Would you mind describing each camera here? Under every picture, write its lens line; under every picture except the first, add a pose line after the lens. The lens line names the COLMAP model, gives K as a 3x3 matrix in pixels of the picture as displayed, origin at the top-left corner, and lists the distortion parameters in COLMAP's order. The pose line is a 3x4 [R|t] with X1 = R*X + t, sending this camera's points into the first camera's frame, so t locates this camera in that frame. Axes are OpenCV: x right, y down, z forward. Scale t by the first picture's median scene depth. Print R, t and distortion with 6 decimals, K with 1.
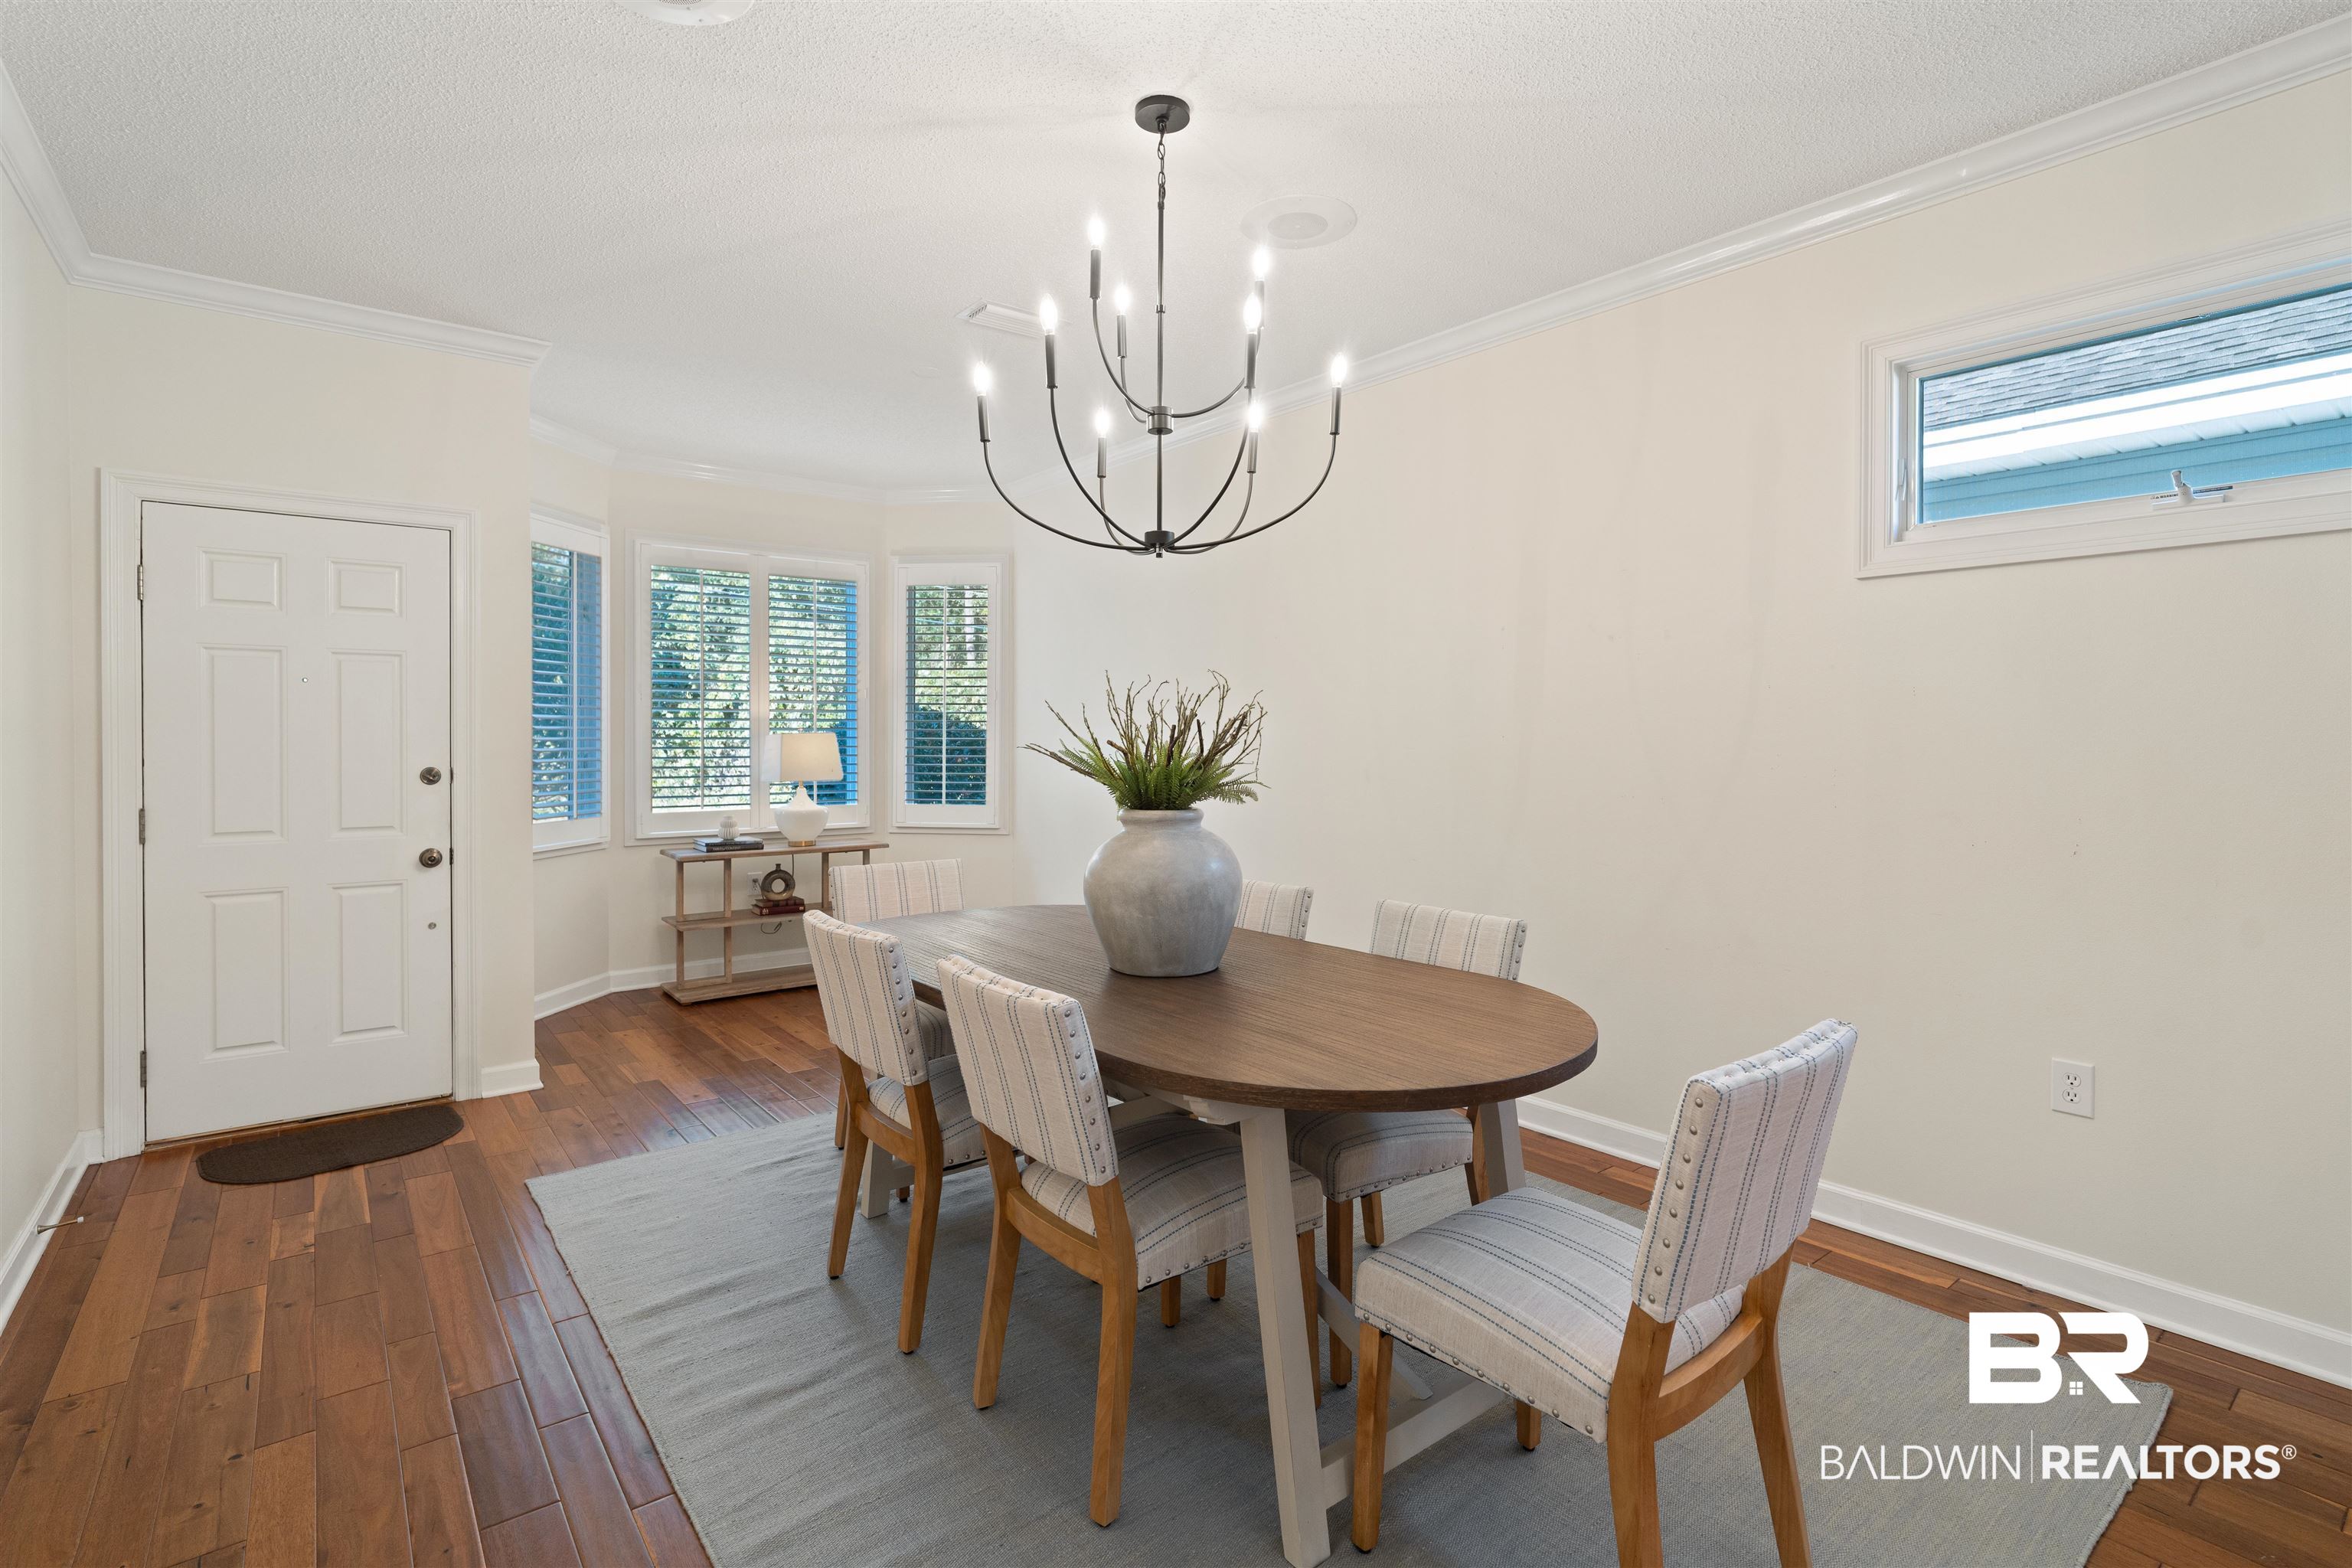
lens RADIAL K [[1098.9, 0, 1179.0], [0, 1098.9, 762.5], [0, 0, 1]] dist [-0.012638, -0.000123]
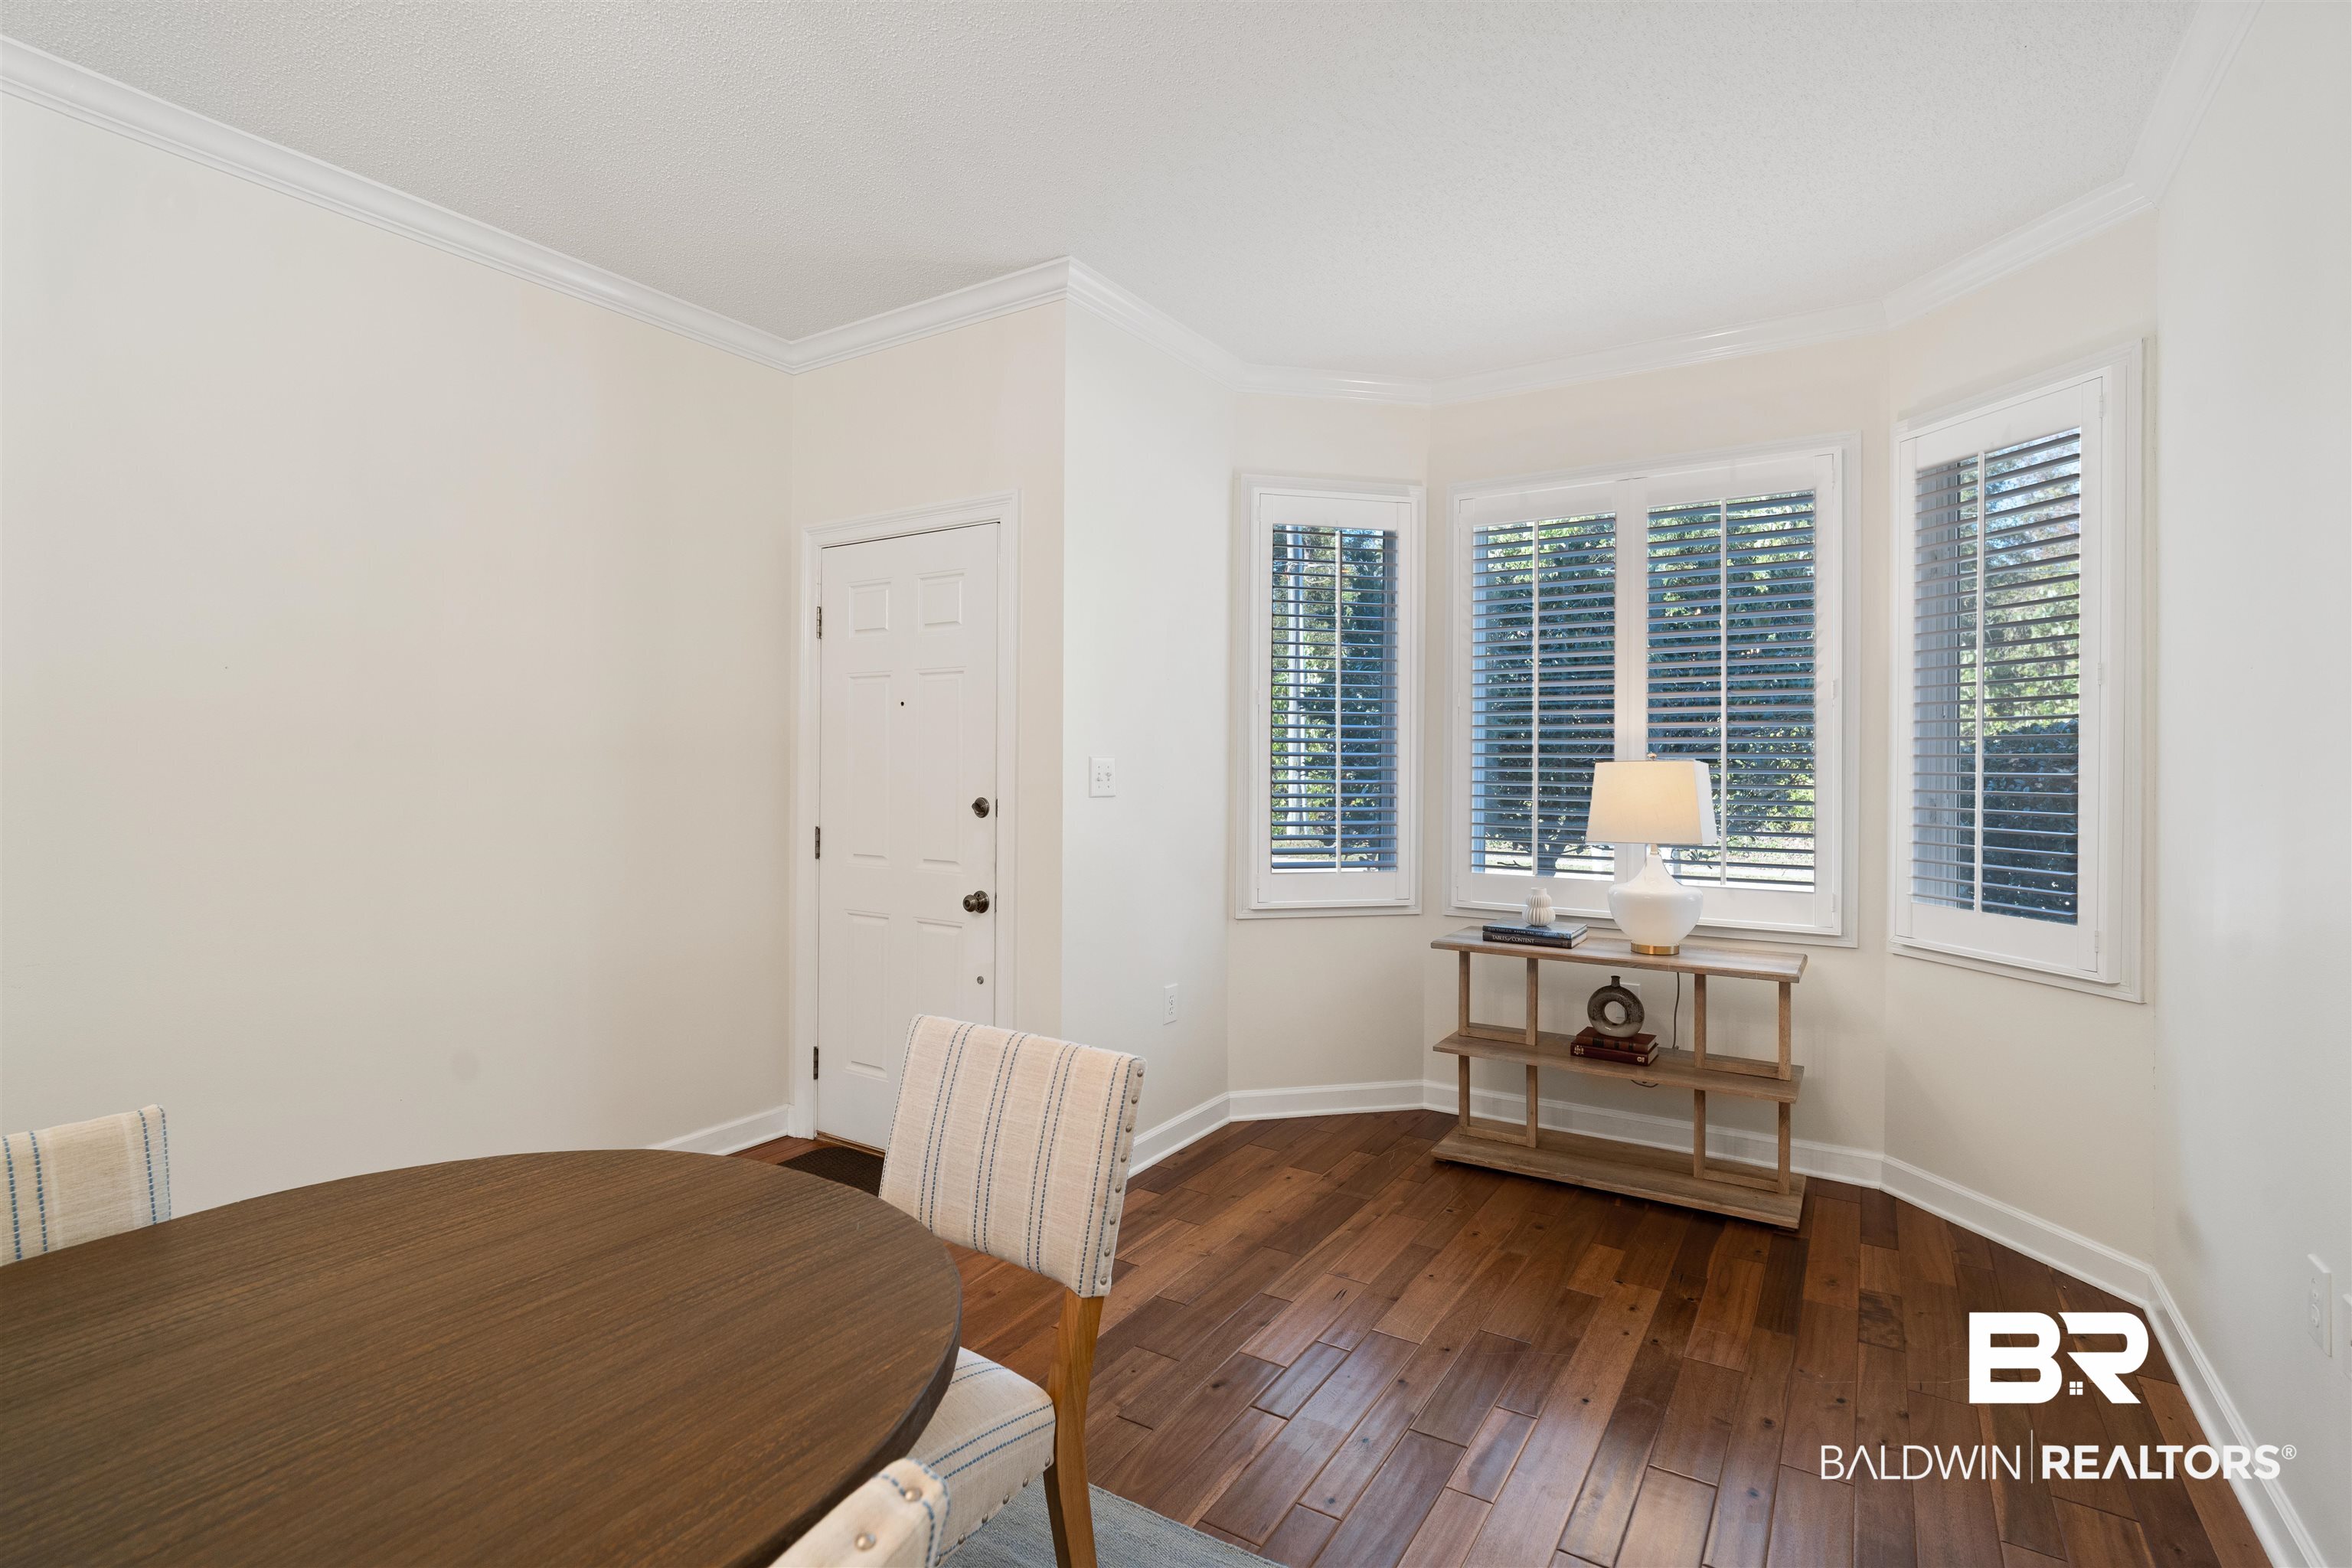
lens RADIAL K [[1094.7, 0, 1226.2], [0, 1094.7, 792.9], [0, 0, 1]] dist [0.000908, 0.000088]
pose [[0.346612, 0.020029, -0.937795, 0.133428], [-0.031164, 0.999466, 0.009827, -0.009340], [0.937491, 0.025819, 0.347051, 0.597380]]
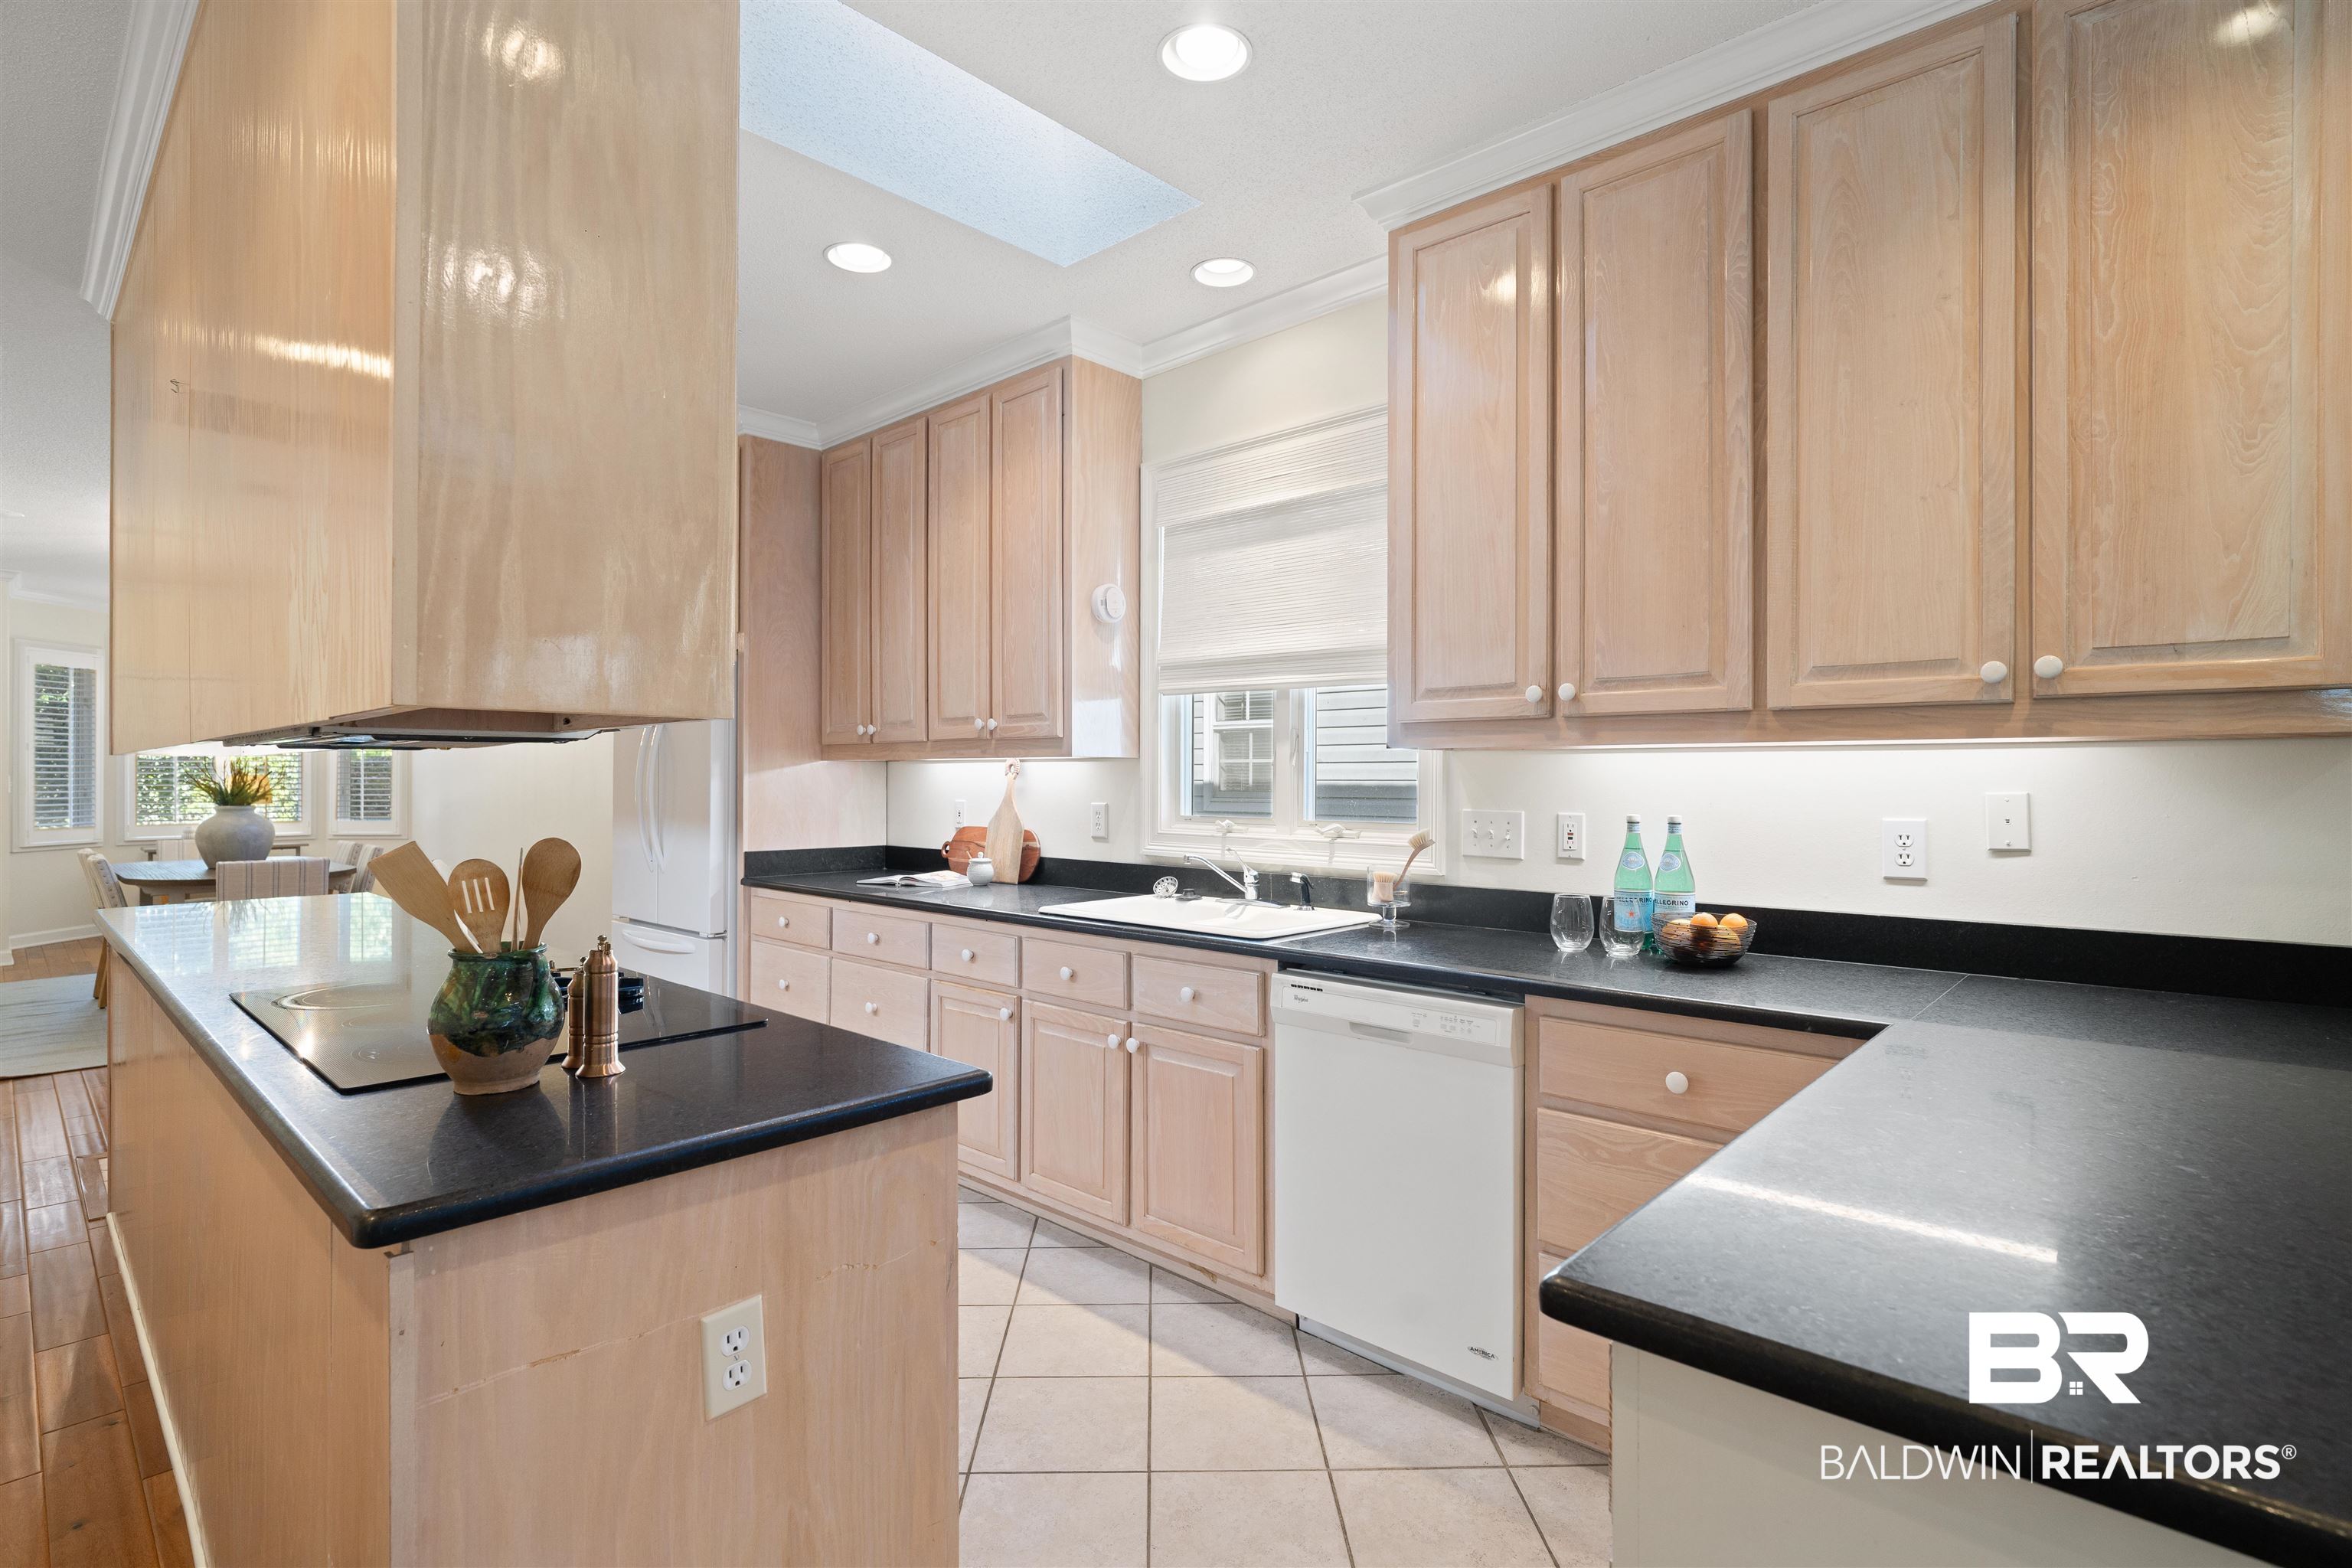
lens RADIAL K [[1098.9, 0, 1179.0], [0, 1098.9, 762.5], [0, 0, 1]] dist [-0.012638, -0.000123]
pose [[0.987645, 0.003101, 0.156677, 0.778154], [0.002327, 0.999404, -0.034450, 0.014766], [-0.156690, 0.034389, 0.987049, -0.823756]]
